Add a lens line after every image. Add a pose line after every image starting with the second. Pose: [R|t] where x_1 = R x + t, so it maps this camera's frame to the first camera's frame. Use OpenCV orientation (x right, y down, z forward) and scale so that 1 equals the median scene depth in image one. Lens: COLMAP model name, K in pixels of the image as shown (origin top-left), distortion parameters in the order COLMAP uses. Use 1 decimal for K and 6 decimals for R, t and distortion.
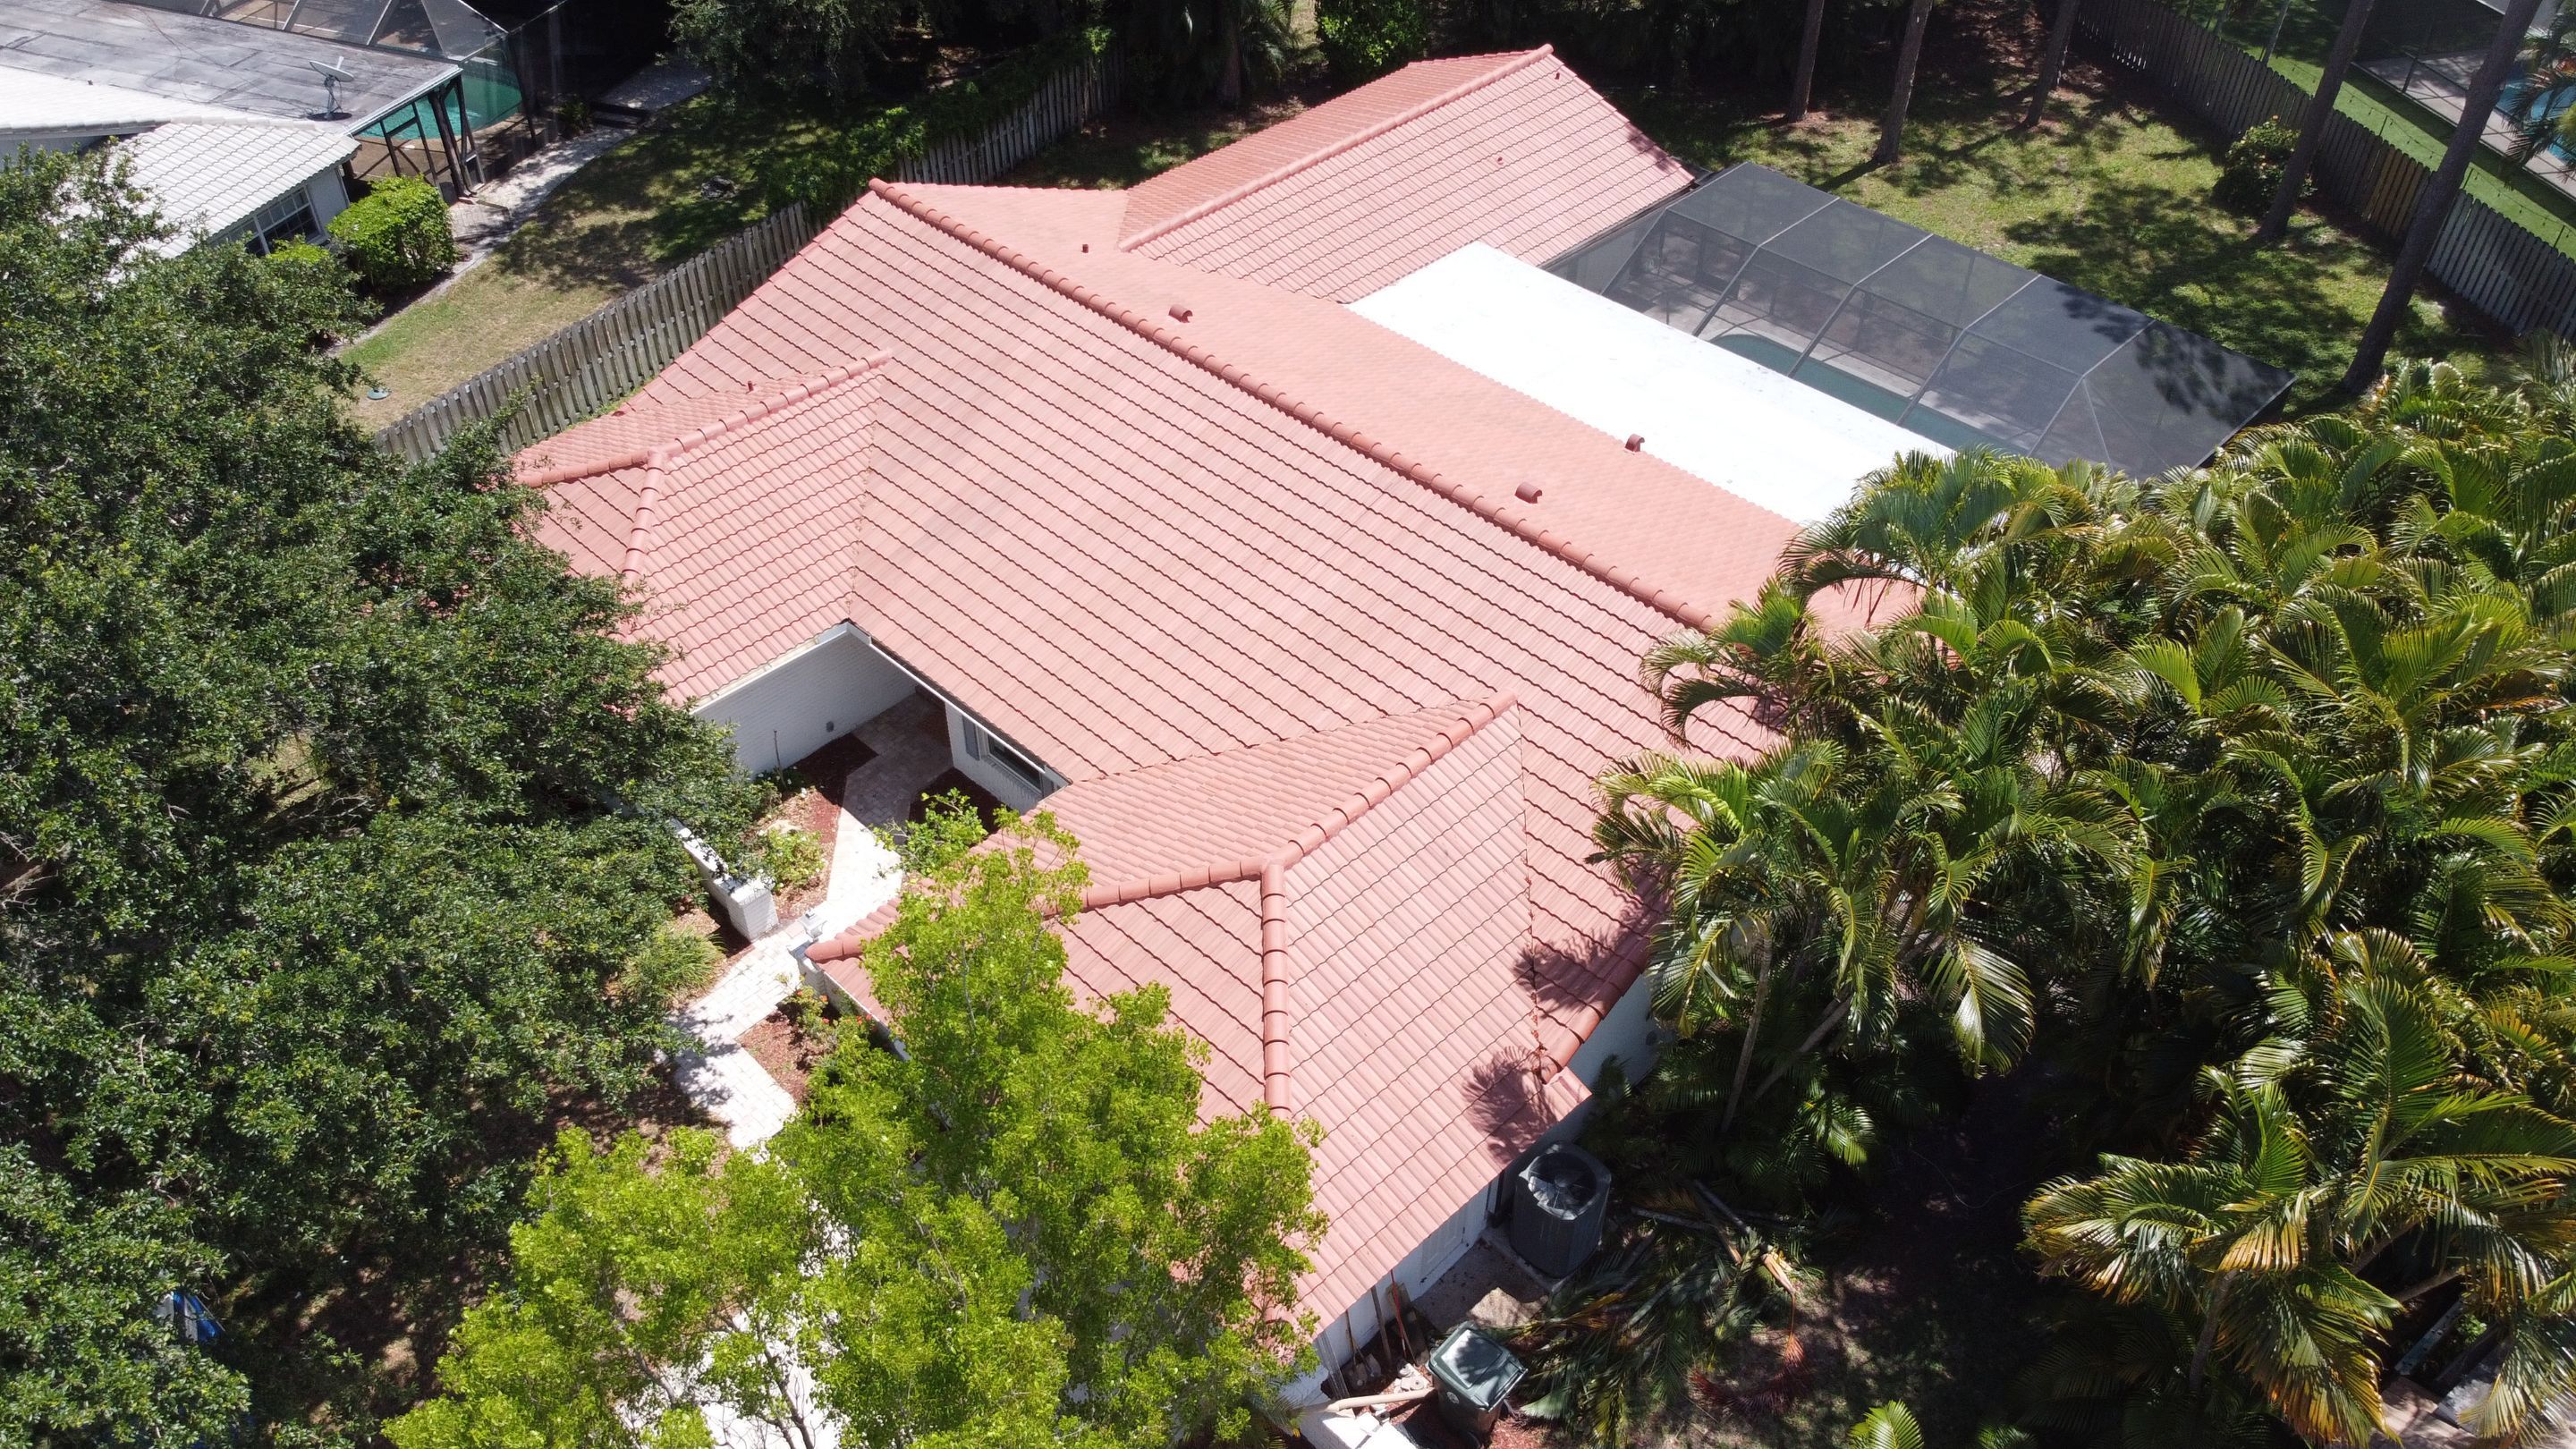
lens RADIAL K [[1977.4, 0, 1173.9], [0, 1977.4, 720.5], [0, 0, 1]] dist [0.030699, 0.002659]
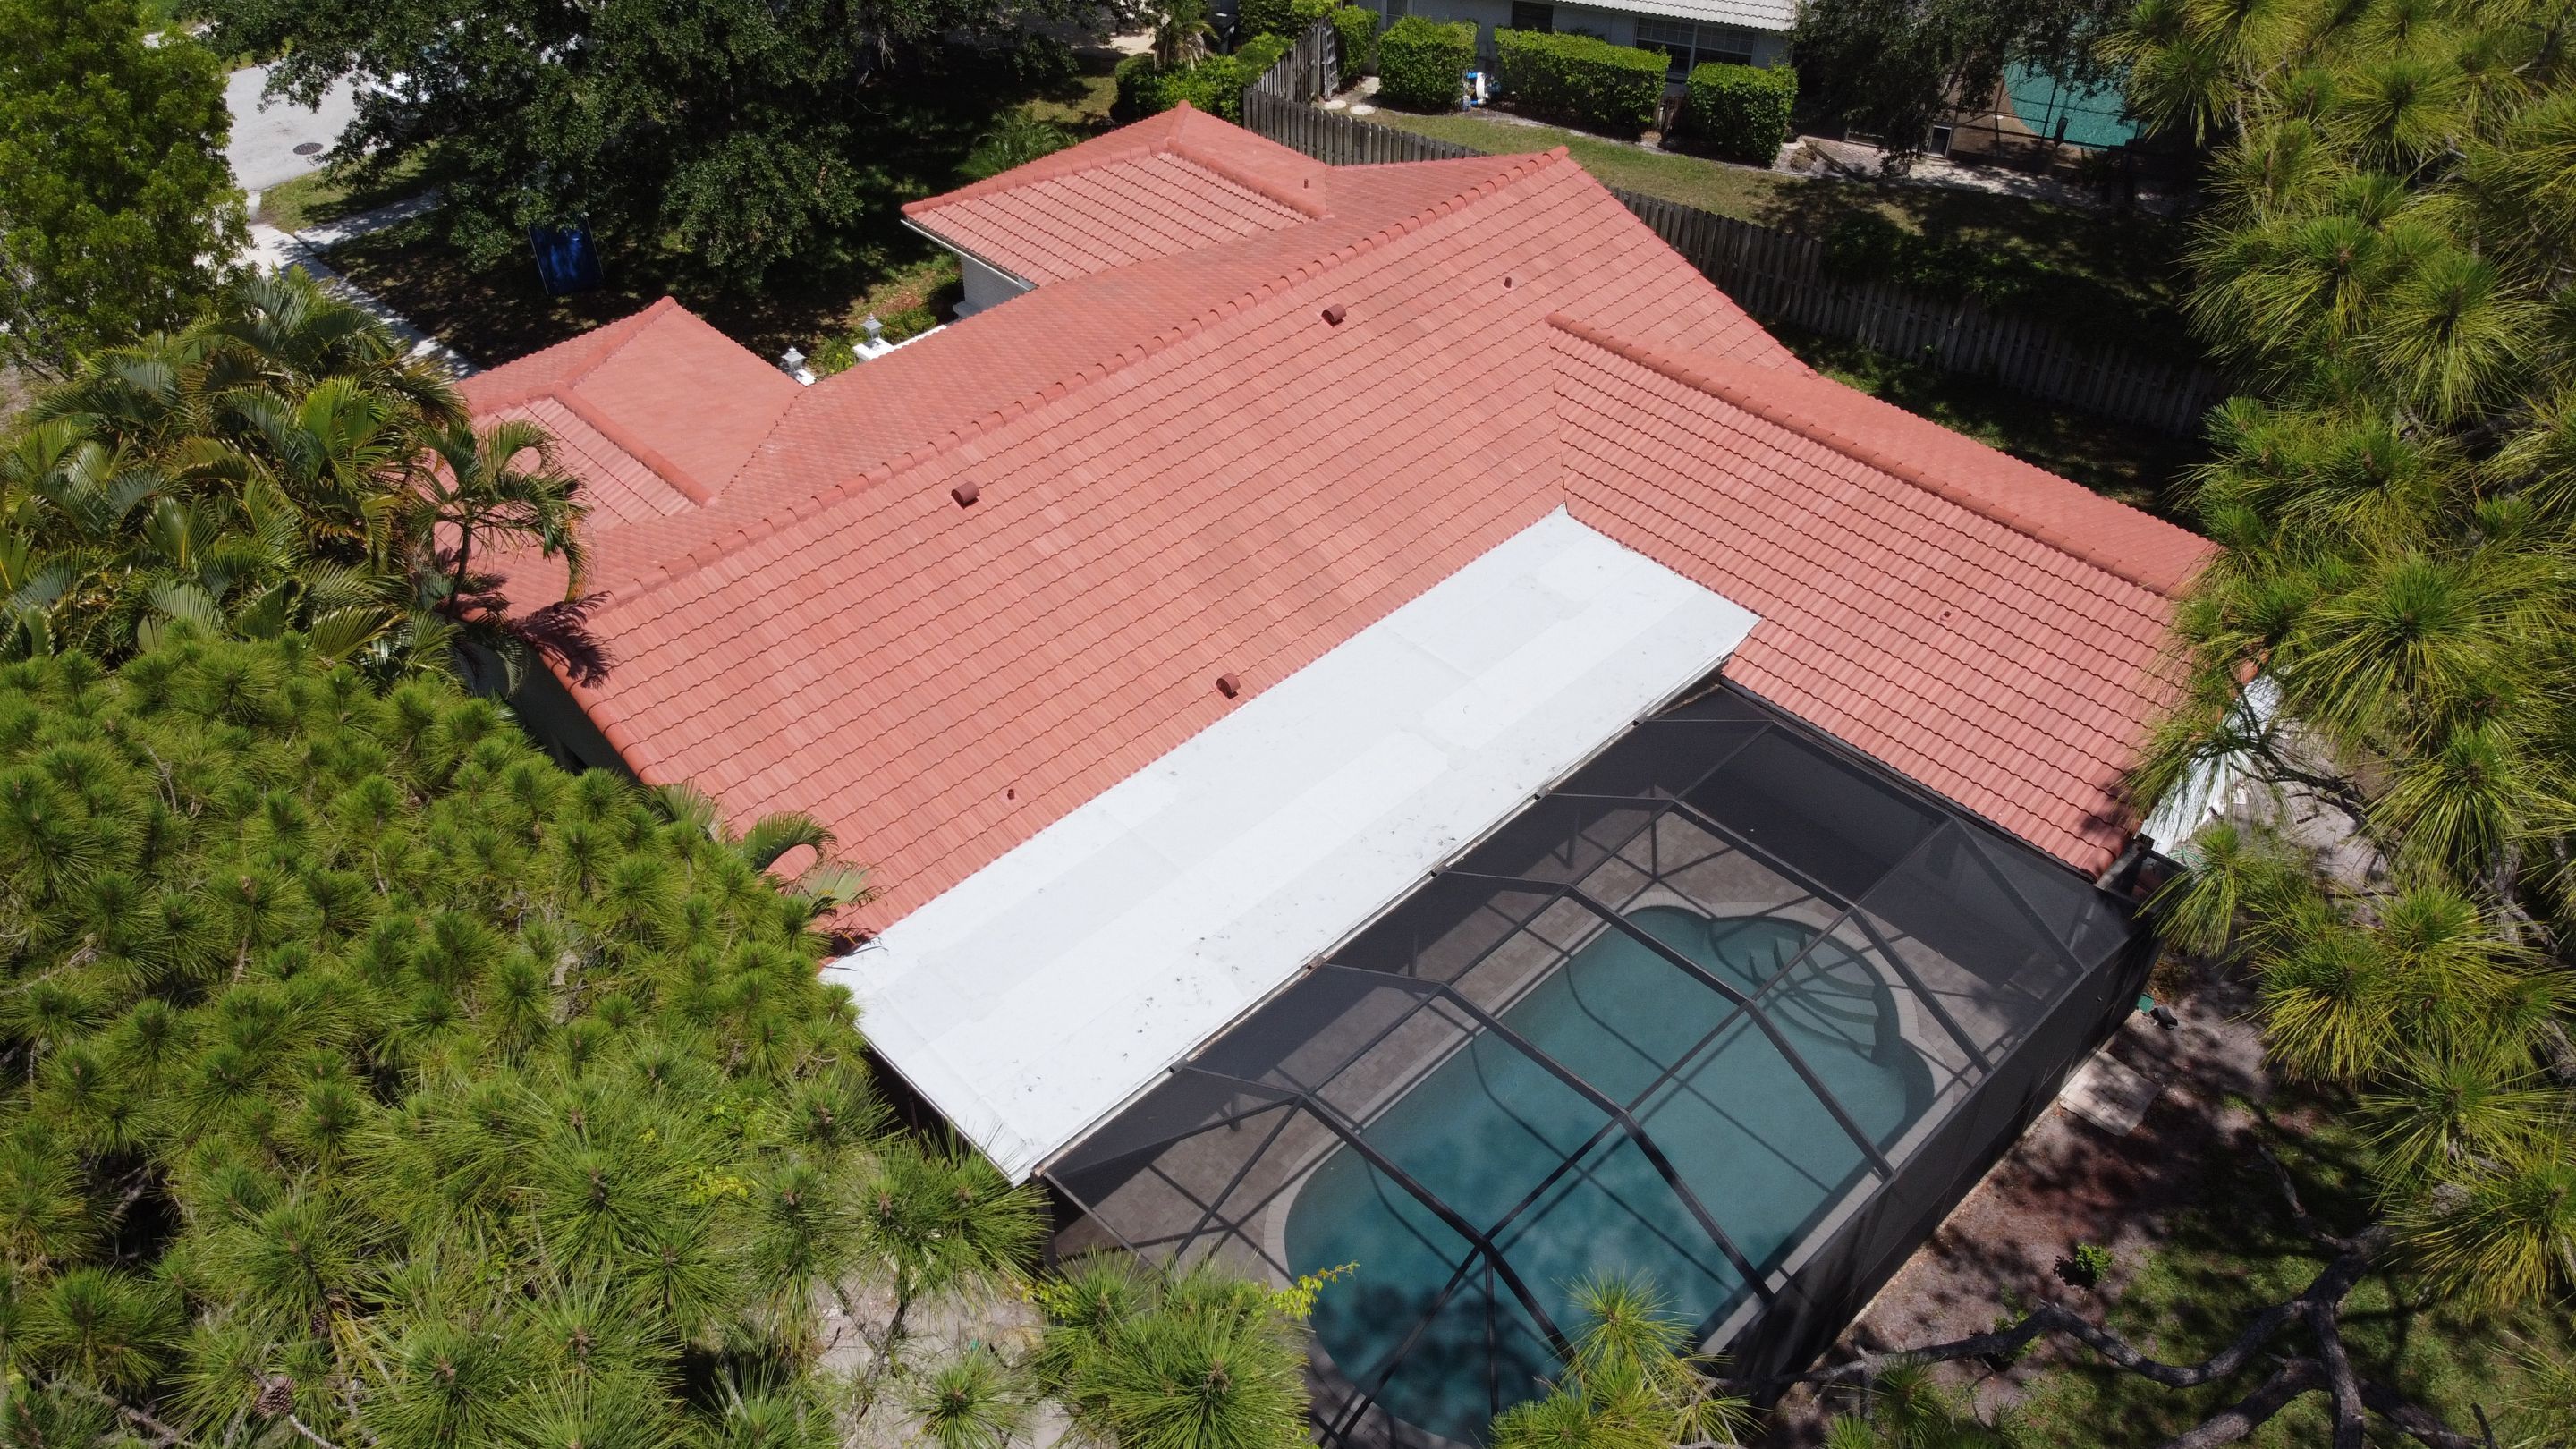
lens RADIAL K [[1959.2, 0, 1288.0], [0, 1959.2, 724.5], [0, 0, 1]] dist [0.022895, 0.002301]
pose [[0.019839, 0.657192, -0.753462, 0.860696], [-0.659555, 0.574973, 0.484142, -0.541567], [0.751395, 0.487344, 0.444861, 0.659338]]
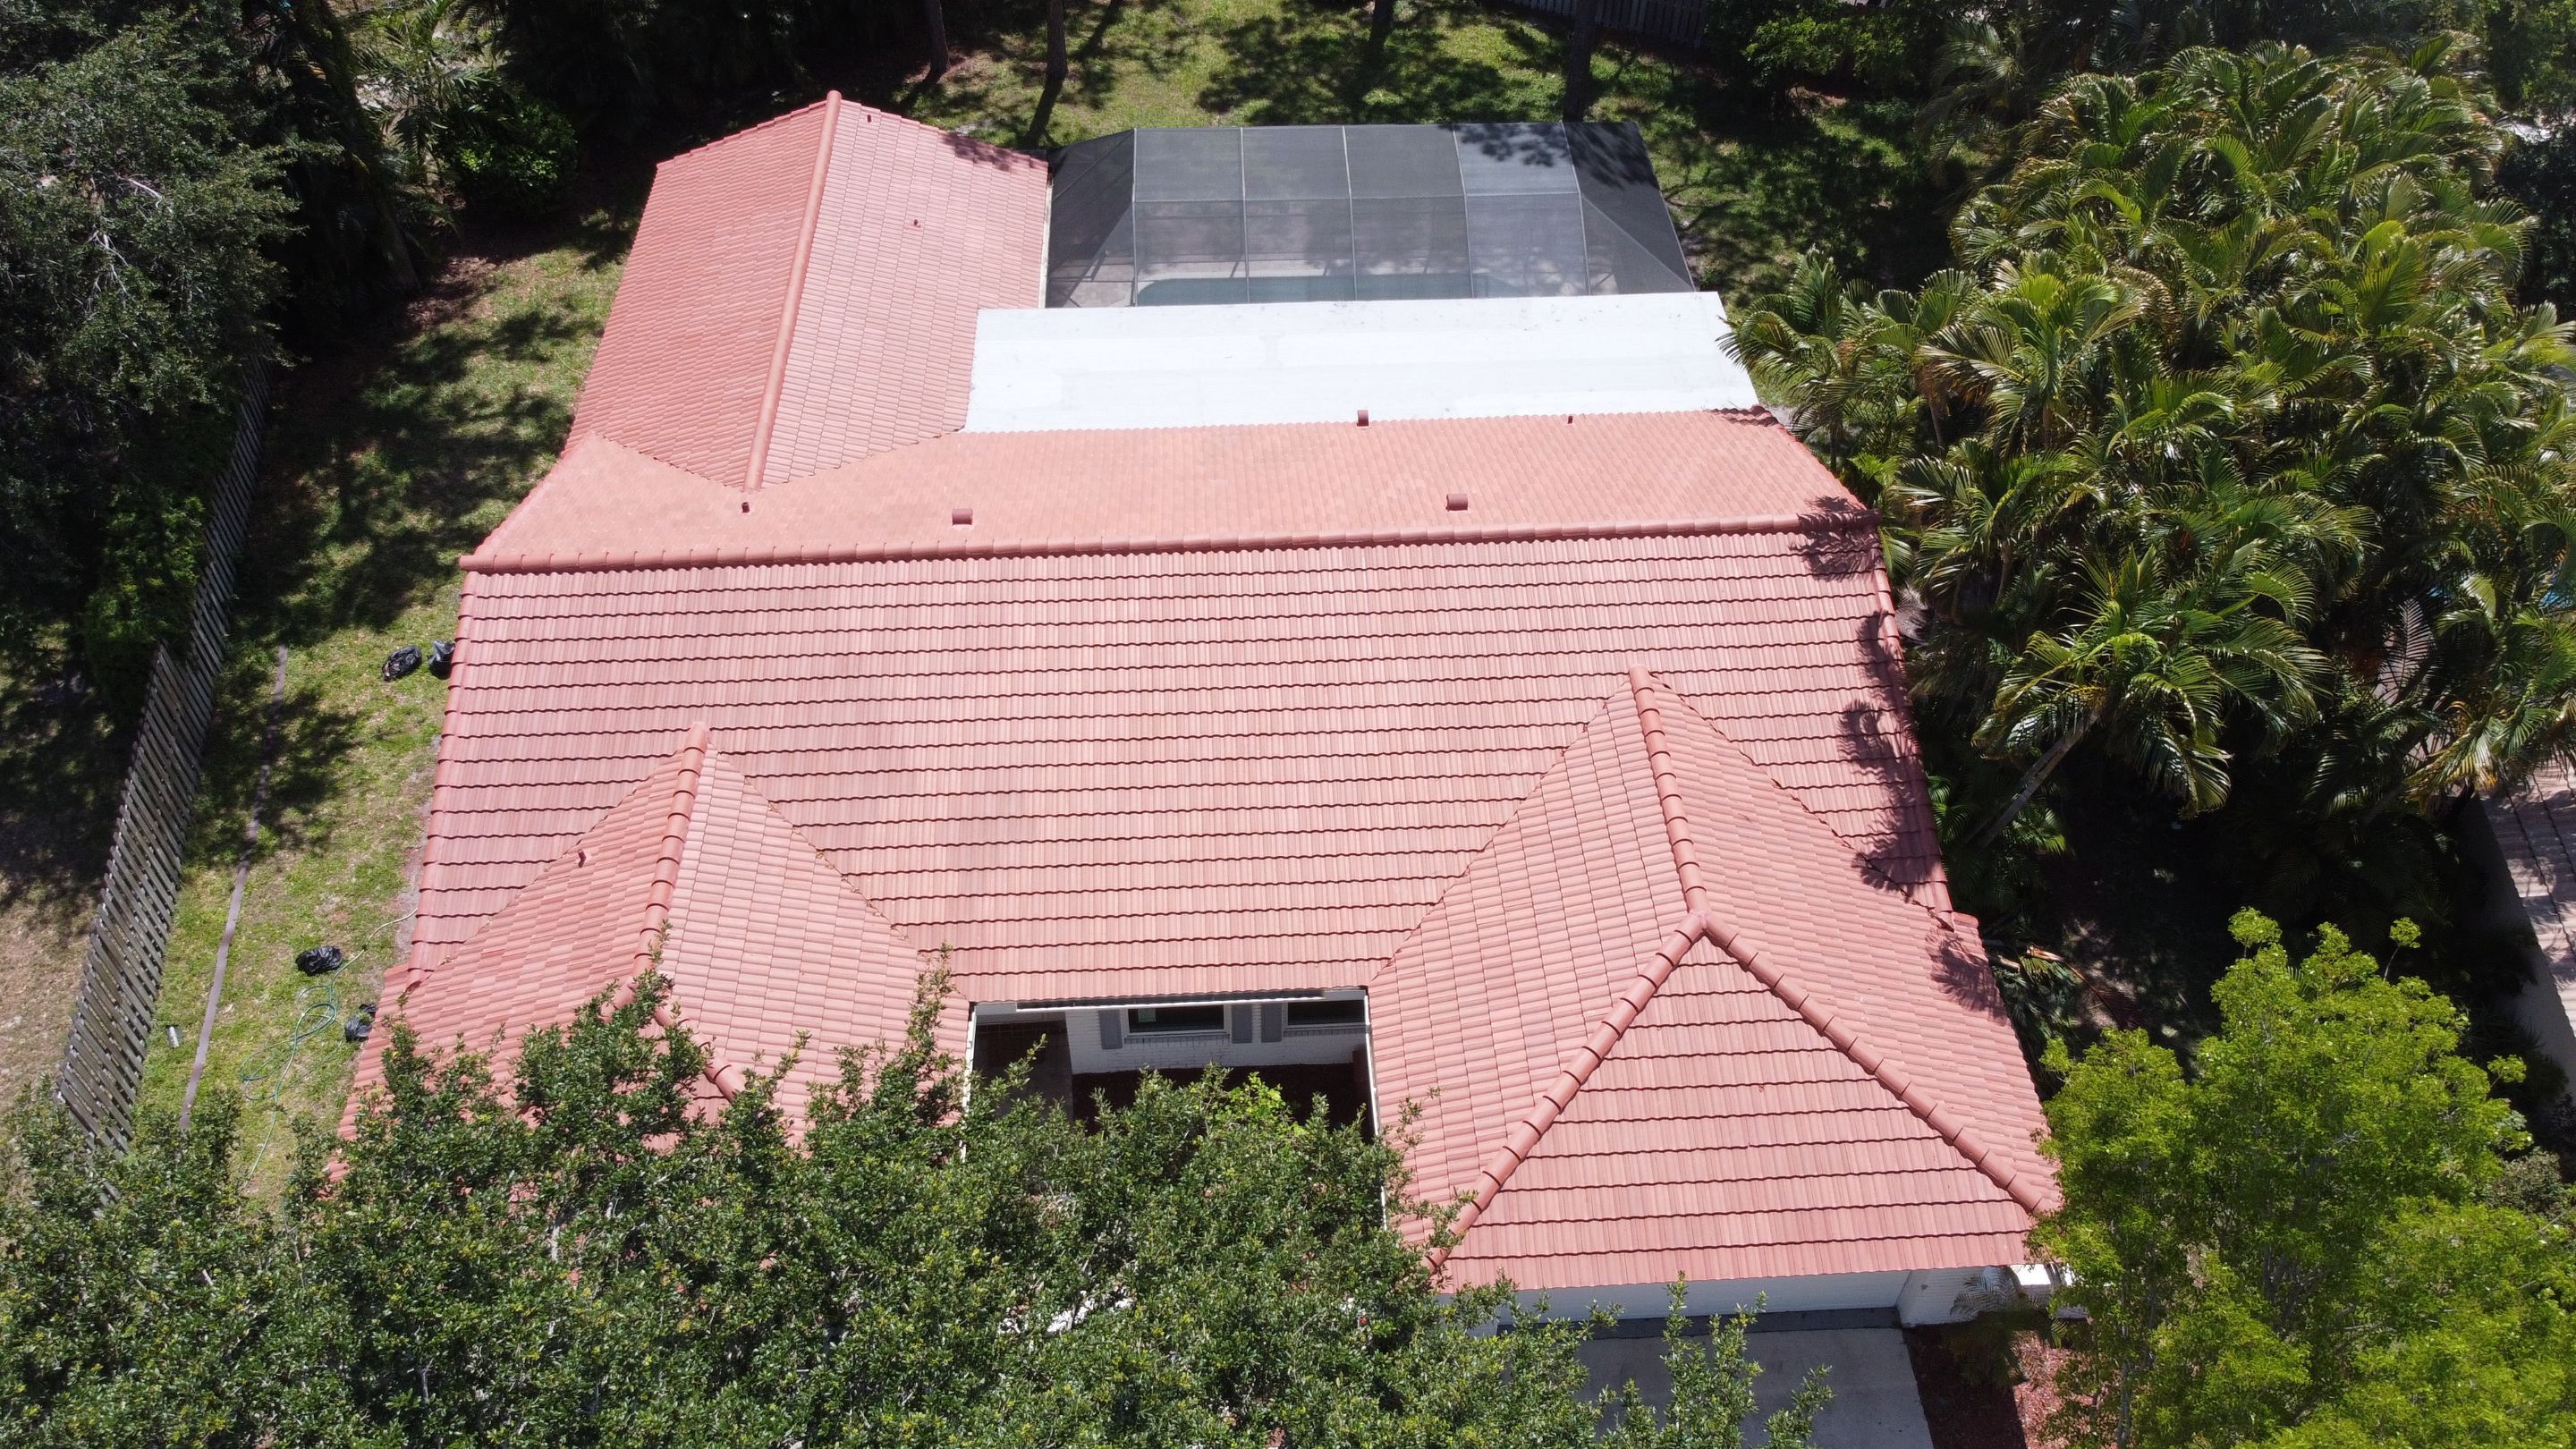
lens RADIAL K [[2028.7, 0, 1288.0], [0, 2028.7, 724.5], [0, 0, 1]] dist [0.007393, -0.001052]
pose [[0.650083, -0.526258, 0.548129, -0.457453], [0.489781, 0.841710, 0.227242, -0.264879], [-0.580953, 0.120737, 0.804932, 0.186250]]
